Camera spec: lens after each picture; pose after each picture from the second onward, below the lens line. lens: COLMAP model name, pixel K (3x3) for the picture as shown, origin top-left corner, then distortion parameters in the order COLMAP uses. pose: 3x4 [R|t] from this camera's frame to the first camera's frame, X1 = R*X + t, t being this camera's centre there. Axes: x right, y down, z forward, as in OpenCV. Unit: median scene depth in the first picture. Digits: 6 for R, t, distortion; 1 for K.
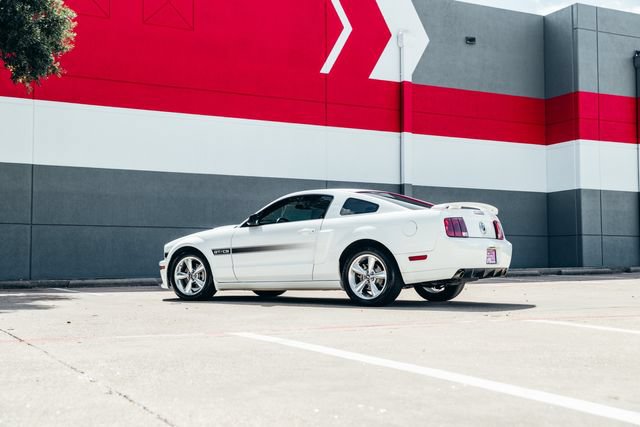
lens RADIAL K [[902.3, 0, 318.7], [0, 902.3, 214.2], [0, 0, 1]] dist [0.046481, 0.047862]
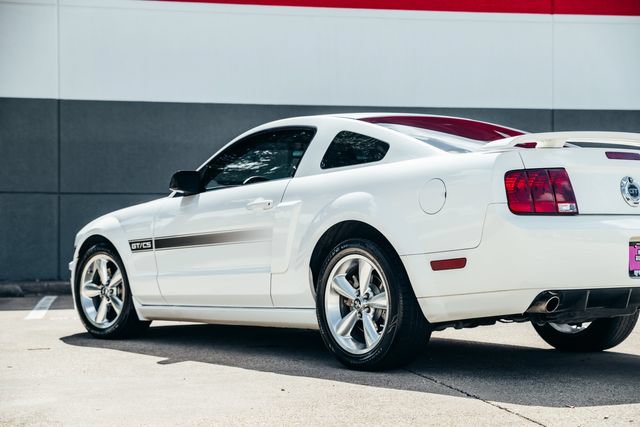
lens RADIAL K [[1216.4, 0, 319.4], [0, 1216.4, 214.7], [0, 0, 1]] dist [0.218403, 0.247526]
pose [[0.953087, -0.011885, -0.302463, 0.210339], [0.022613, 0.999232, 0.031991, 0.004391], [0.301850, -0.037330, 0.952624, 0.393082]]
